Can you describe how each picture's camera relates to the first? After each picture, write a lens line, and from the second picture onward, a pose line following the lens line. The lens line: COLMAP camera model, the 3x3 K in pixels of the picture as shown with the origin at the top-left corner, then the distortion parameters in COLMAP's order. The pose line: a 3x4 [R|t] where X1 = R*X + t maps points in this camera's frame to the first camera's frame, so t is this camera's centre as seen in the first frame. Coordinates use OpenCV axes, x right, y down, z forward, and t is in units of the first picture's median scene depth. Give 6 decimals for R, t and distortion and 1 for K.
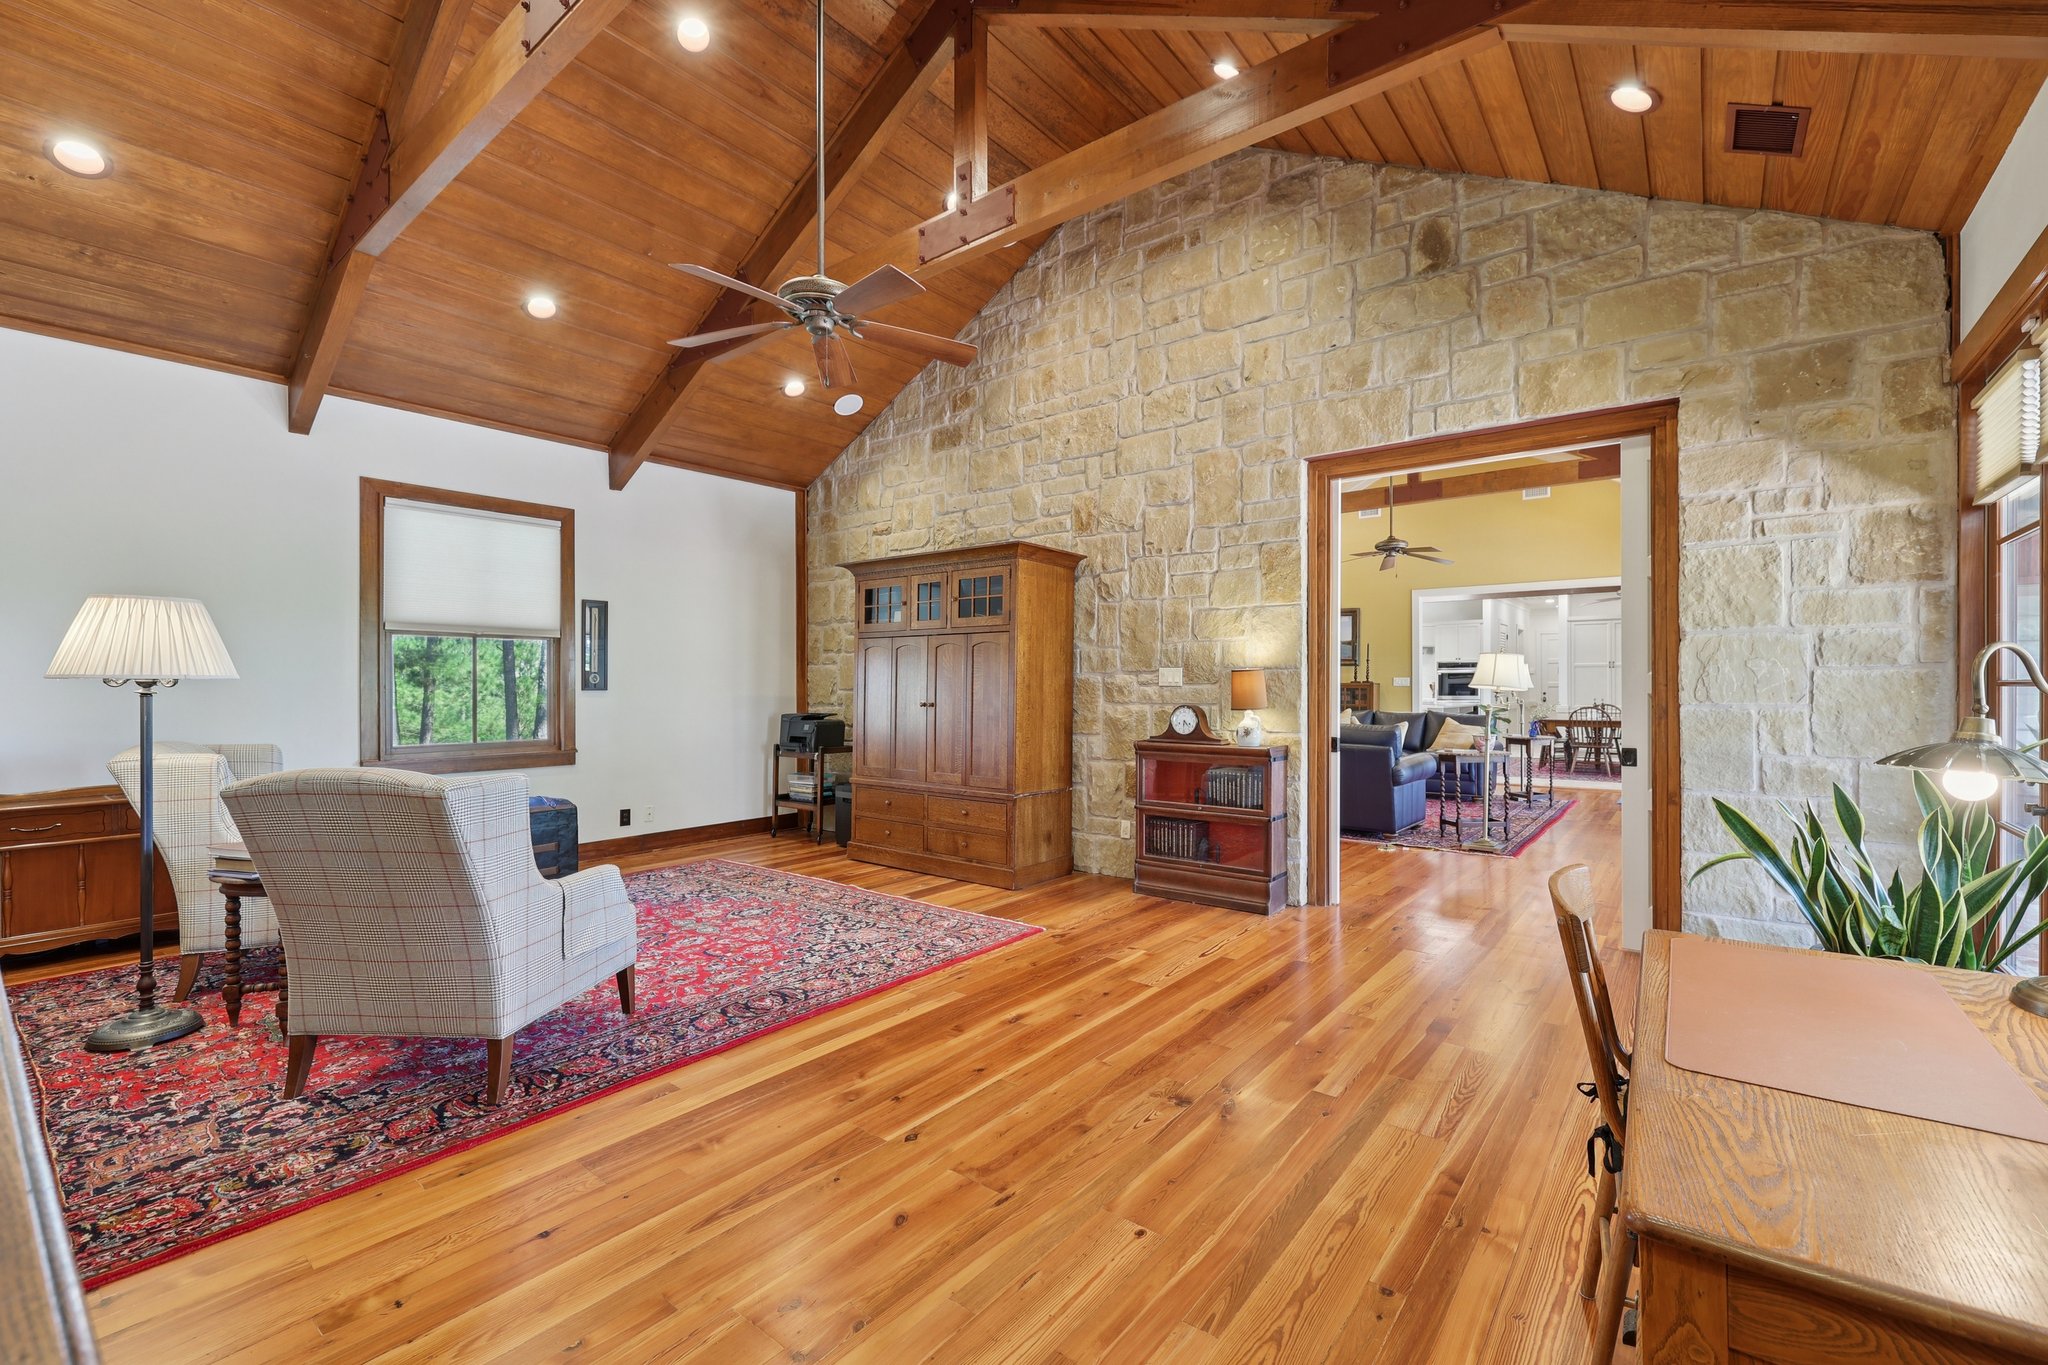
lens RADIAL K [[866.4, 0, 1024.2], [0, 866.4, 691.9], [0, 0, 1]] dist [0.000379, 0.000326]
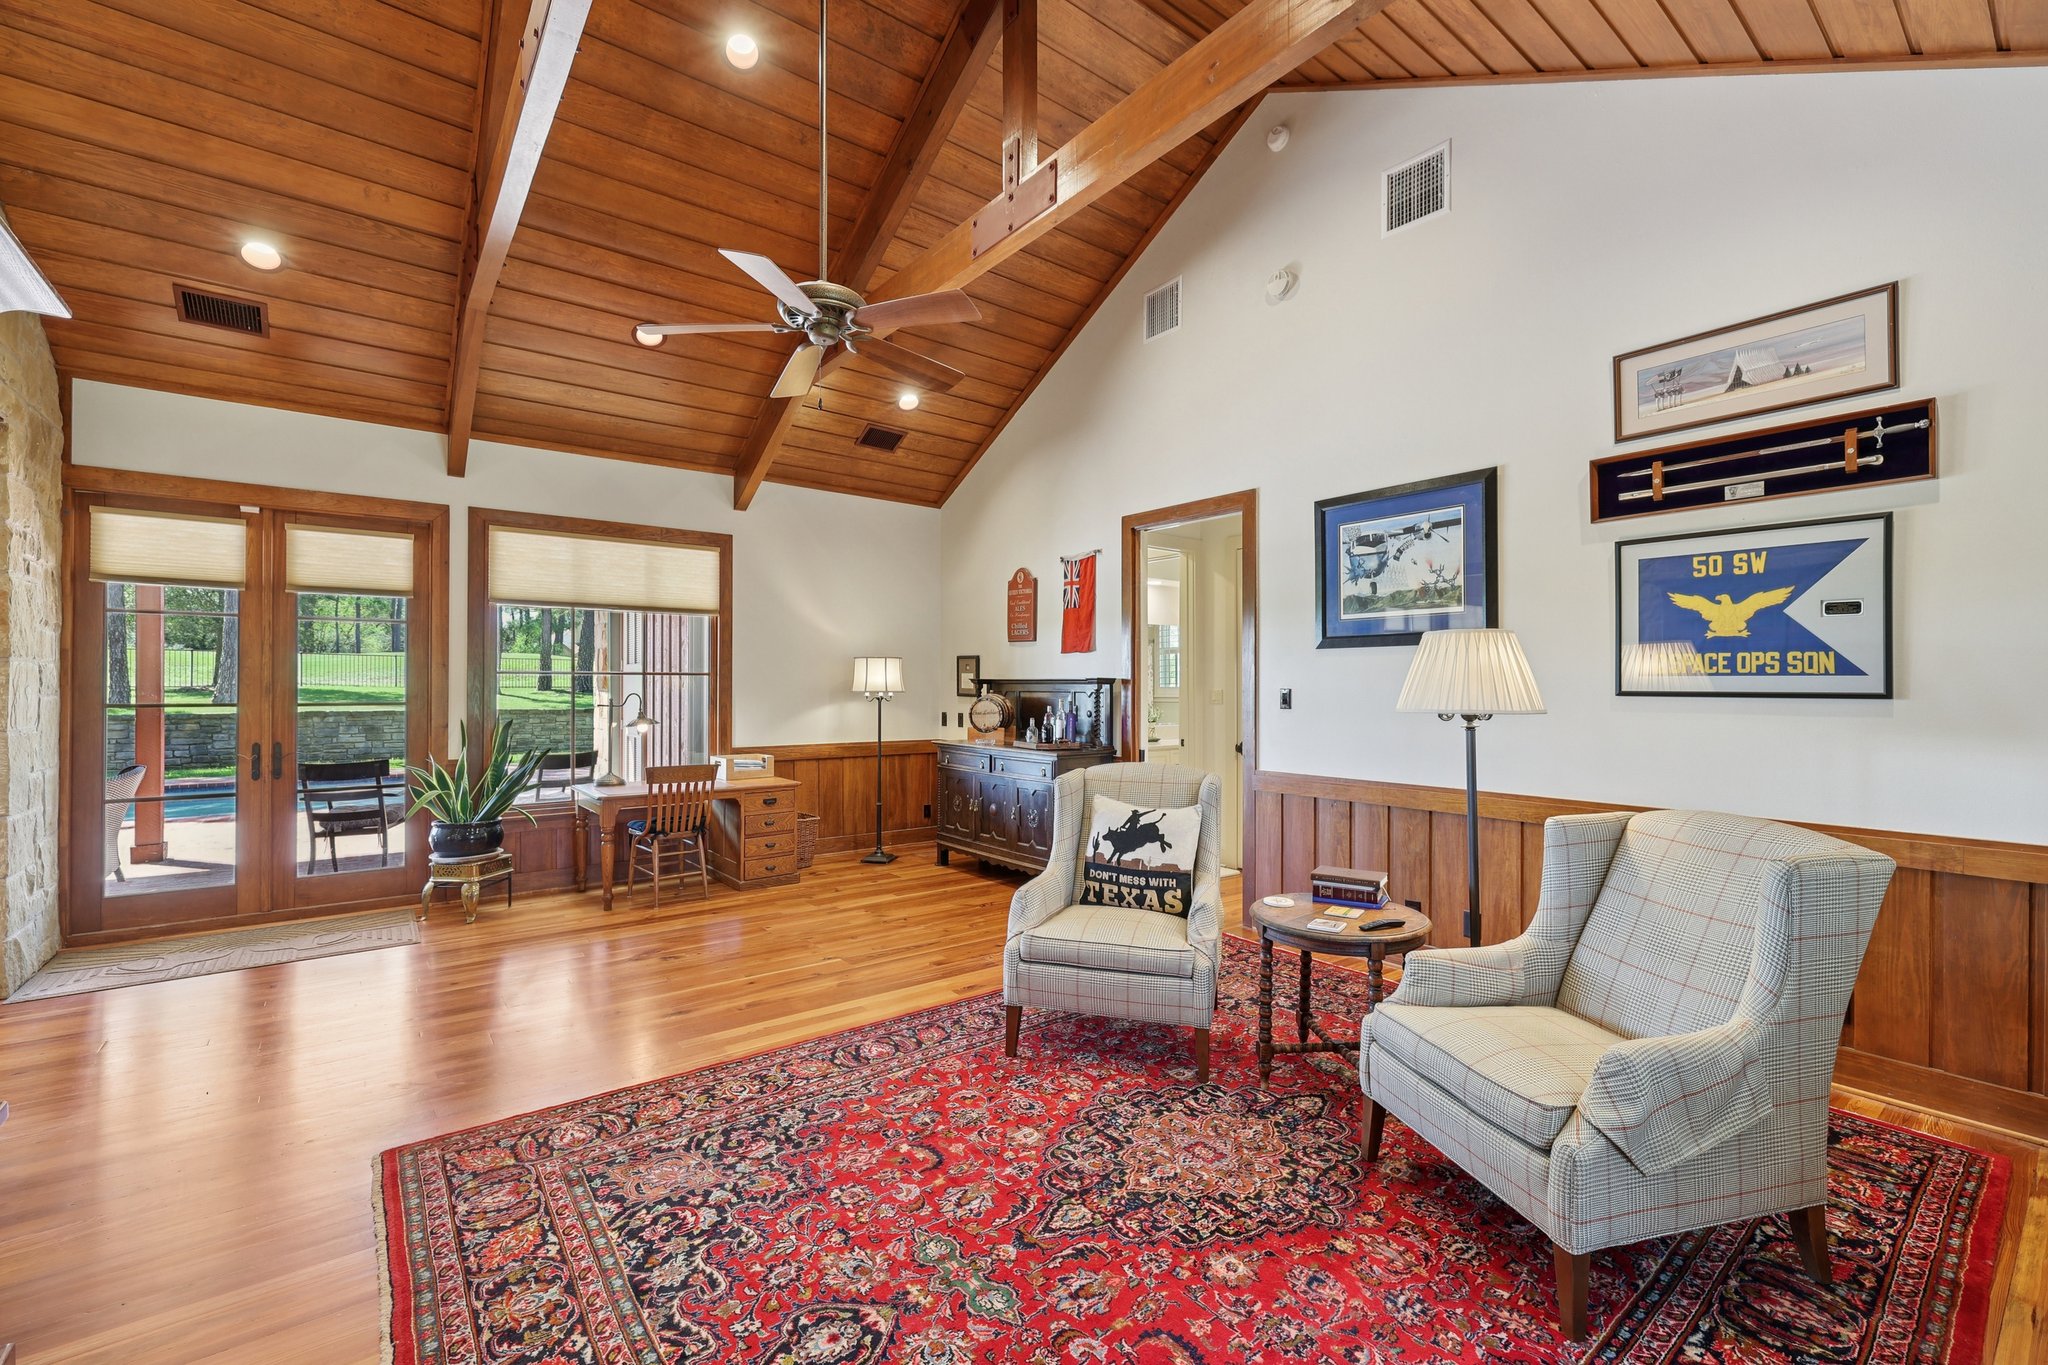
lens RADIAL K [[866.4, 0, 1026.2], [0, 866.4, 682.9], [0, 0, 1]] dist [0.000379, 0.000326]
pose [[-0.971686, 0.004249, 0.236238, -0.595416], [0.003225, 0.999984, -0.004721, -0.036466], [-0.236254, -0.003826, -0.971684, 1.642595]]
